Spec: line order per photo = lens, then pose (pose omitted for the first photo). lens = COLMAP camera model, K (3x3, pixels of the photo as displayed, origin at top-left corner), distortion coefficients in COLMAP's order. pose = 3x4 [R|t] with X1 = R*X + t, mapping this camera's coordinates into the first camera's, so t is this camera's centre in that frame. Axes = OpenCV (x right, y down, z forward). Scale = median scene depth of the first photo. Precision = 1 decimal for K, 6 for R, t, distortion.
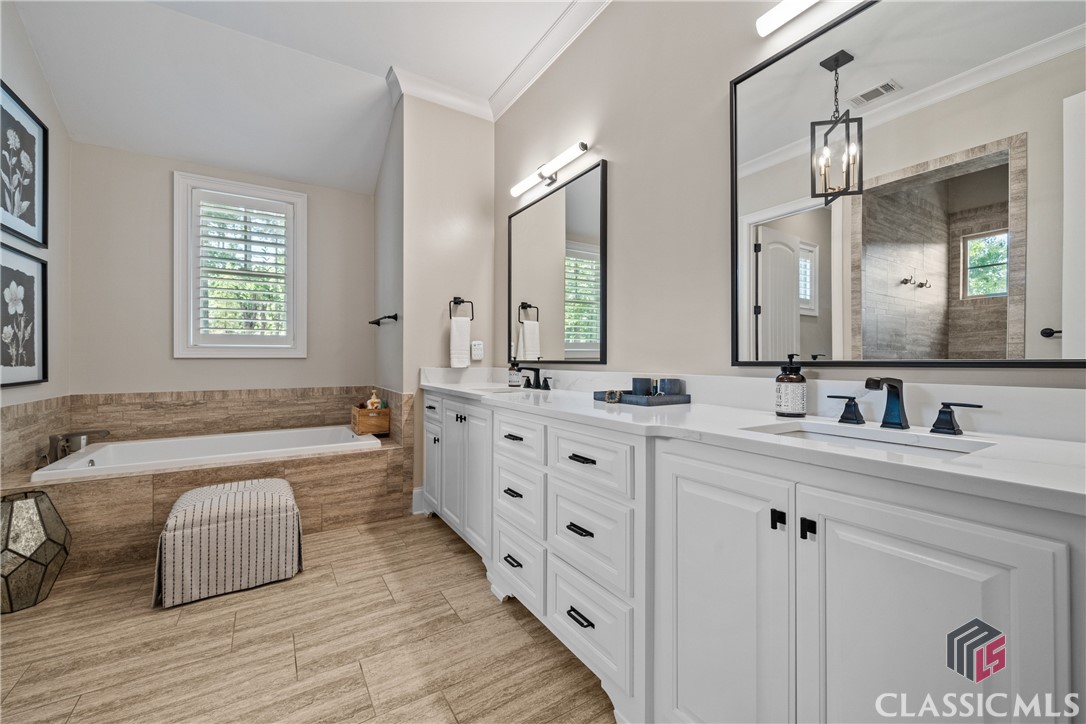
lens RADIAL K [[434.6, 0, 543.1], [0, 434.6, 360.0], [0, 0, 1]] dist [-0.001600, -0.000222]
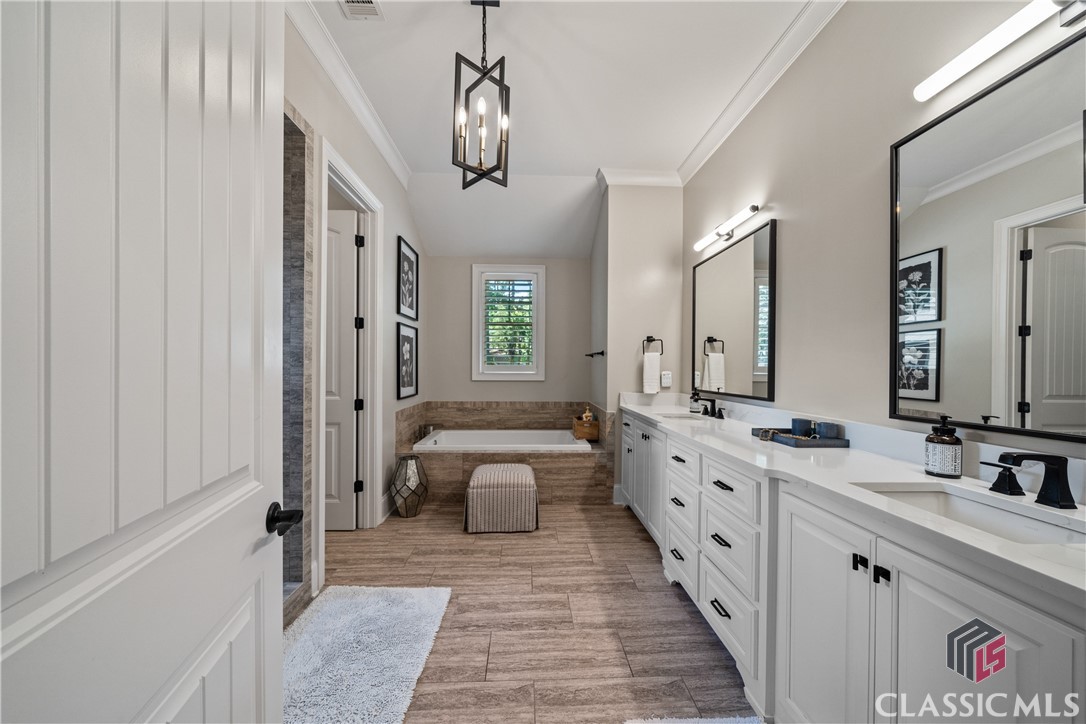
lens RADIAL K [[409.4, 0, 543.6], [0, 409.4, 363.5], [0, 0, 1]] dist [-0.000309, -0.000377]
pose [[0.866205, 0.008906, -0.499610, 0.175514], [-0.005184, 0.999948, 0.008836, -0.105691], [0.499662, -0.005064, 0.866205, -0.232863]]
